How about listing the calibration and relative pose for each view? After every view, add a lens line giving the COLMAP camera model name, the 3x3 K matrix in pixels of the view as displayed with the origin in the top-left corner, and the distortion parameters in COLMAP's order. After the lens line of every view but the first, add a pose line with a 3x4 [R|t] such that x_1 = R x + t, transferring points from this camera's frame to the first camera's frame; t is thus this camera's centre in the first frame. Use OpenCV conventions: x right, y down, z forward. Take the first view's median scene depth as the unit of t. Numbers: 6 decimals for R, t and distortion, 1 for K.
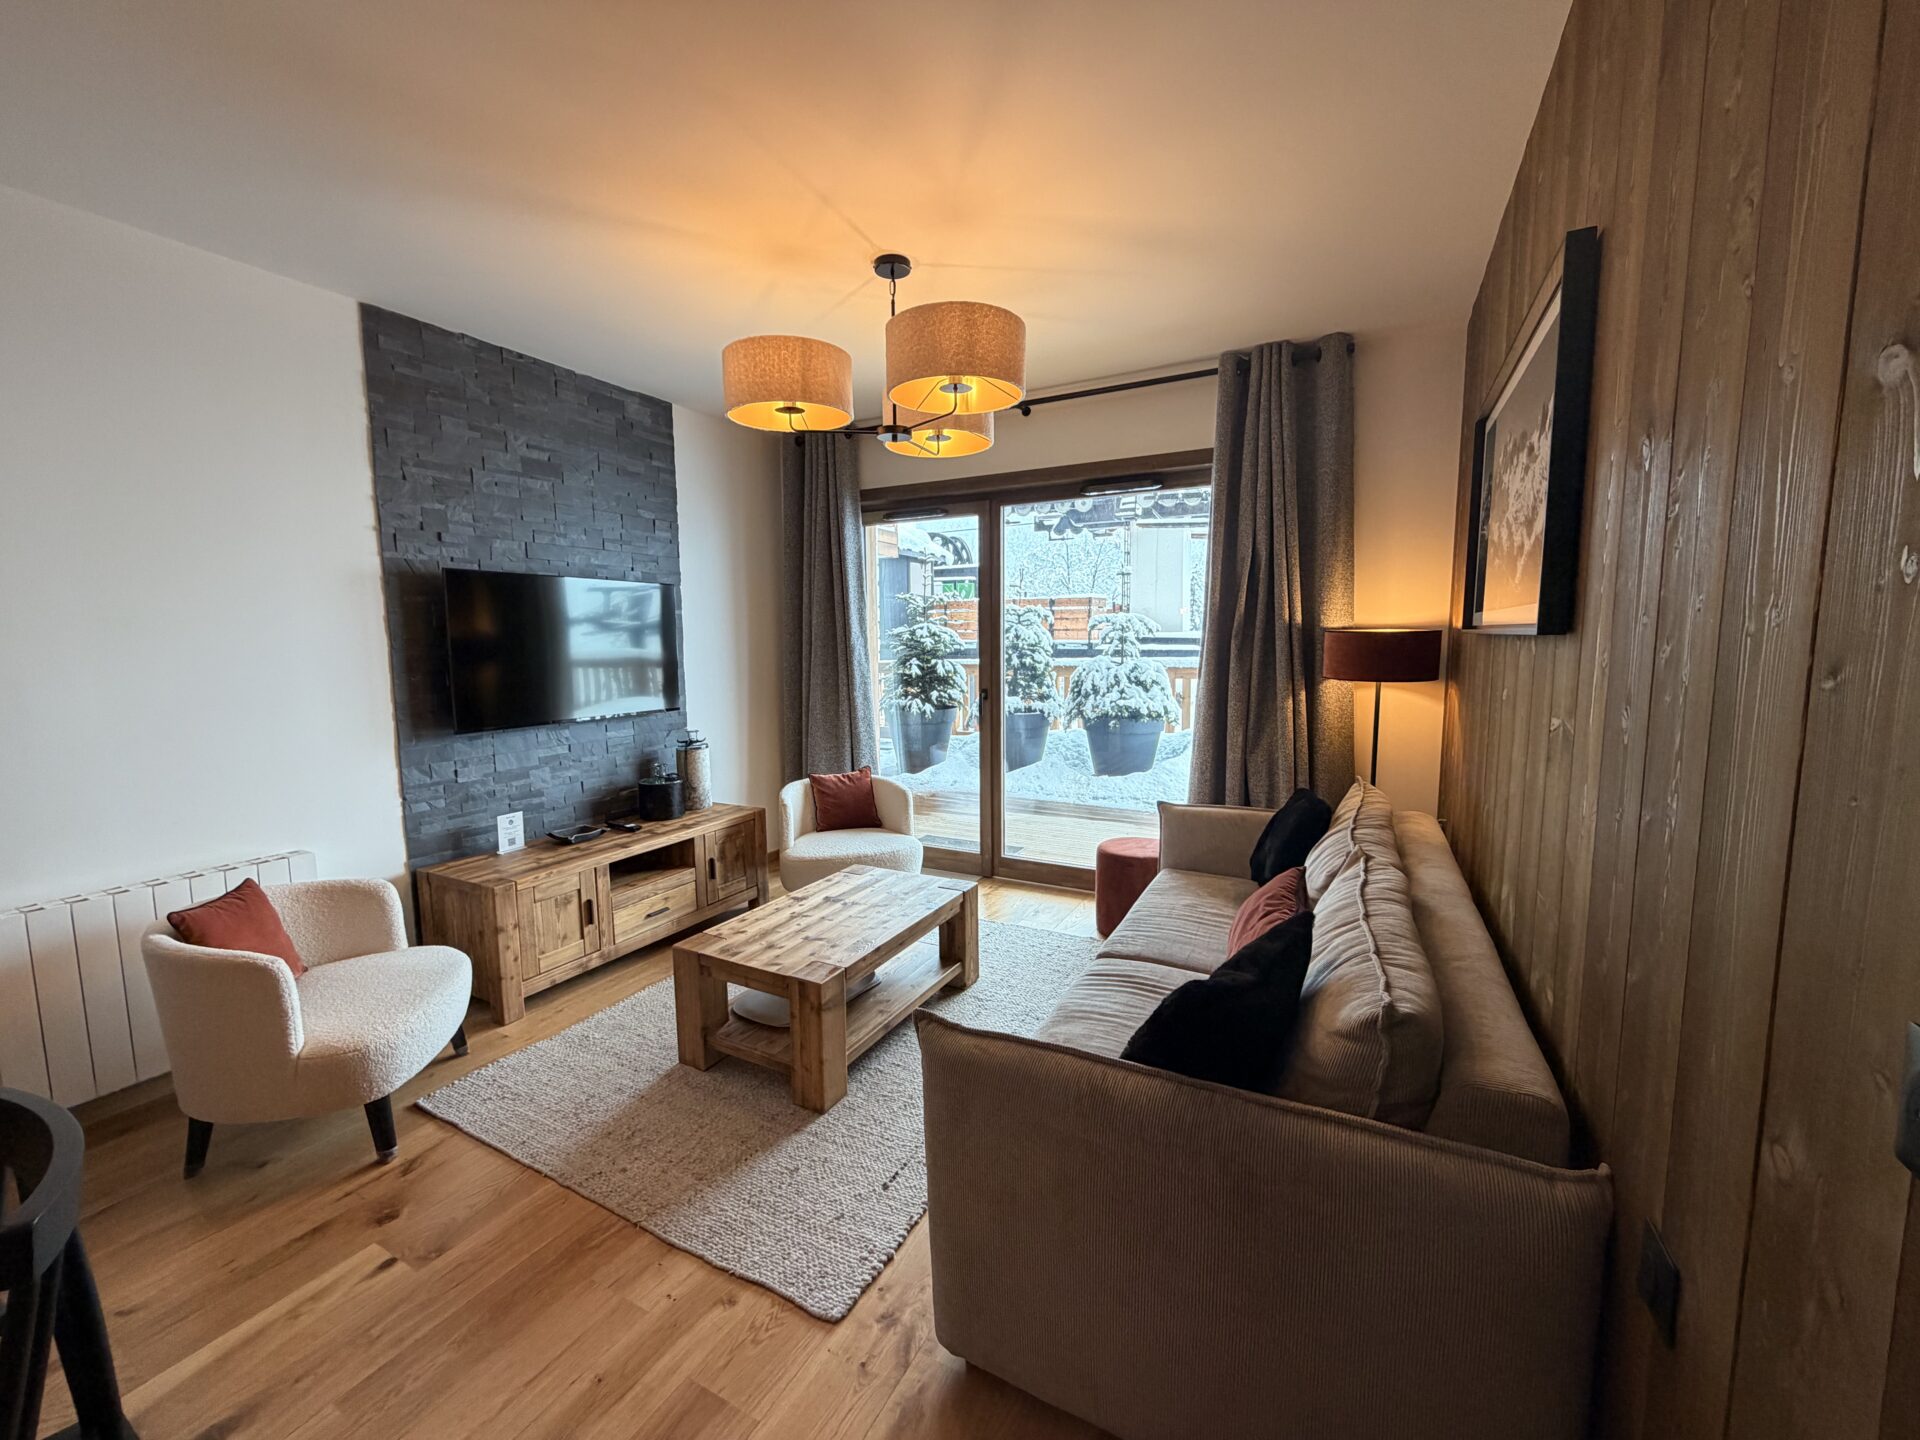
lens RADIAL K [[765.5, 0, 960.0], [0, 765.5, 720.0], [0, 0, 1]] dist [0.008622, -0.000166]
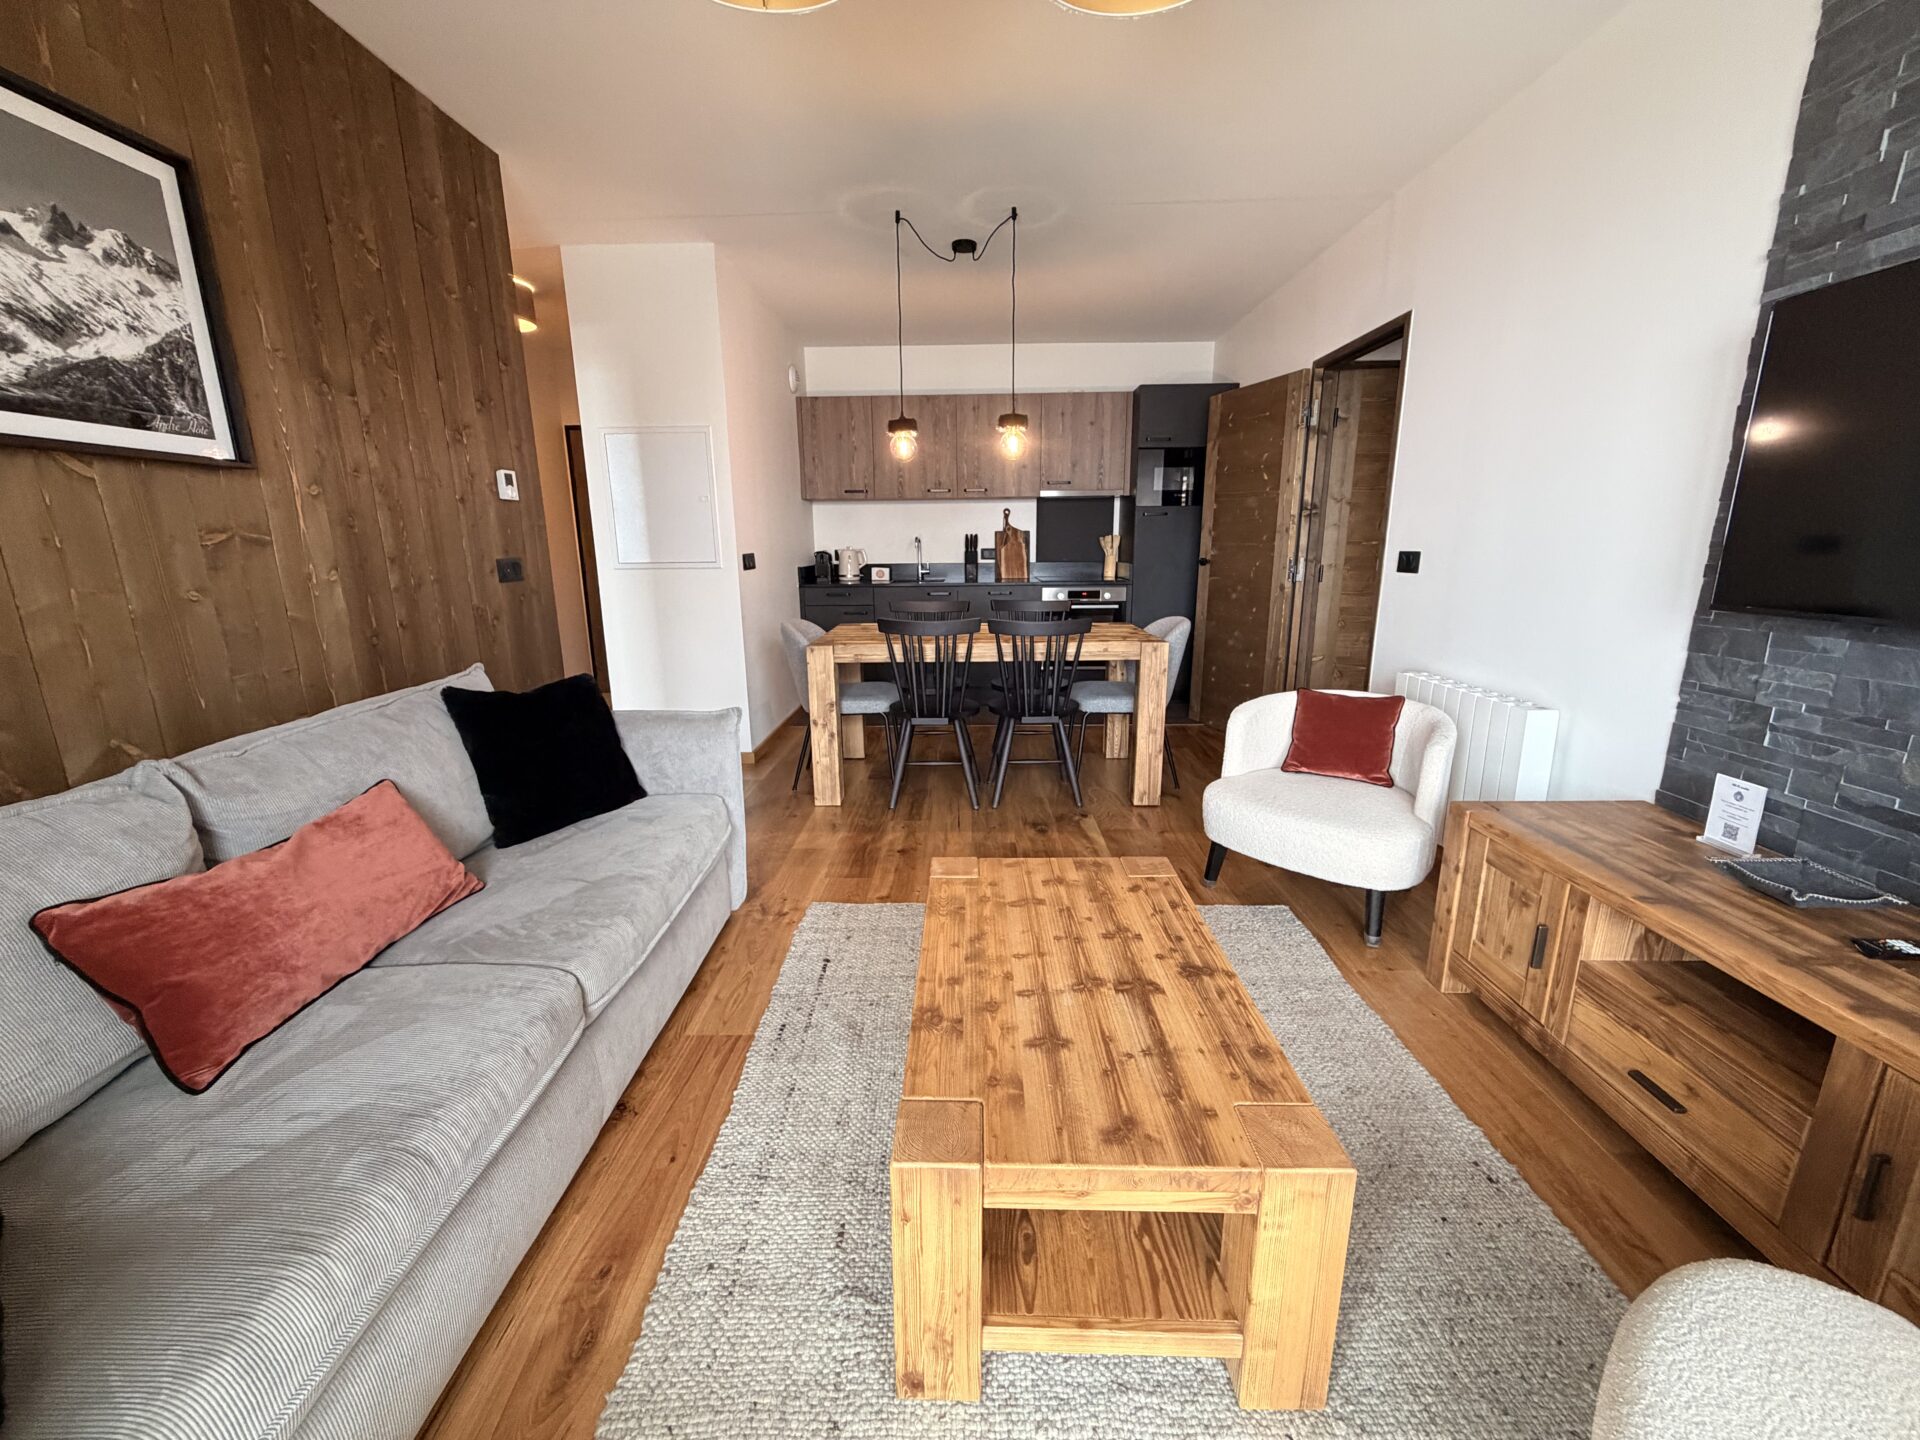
lens RADIAL K [[765.5, 0, 960.0], [0, 765.5, 720.0], [0, 0, 1]] dist [0.008622, -0.000166]
pose [[-0.890086, 0.123660, -0.438697, 0.132620], [-0.027819, 0.945959, 0.323090, -0.083508], [0.454943, 0.299782, -0.838545, 1.373748]]
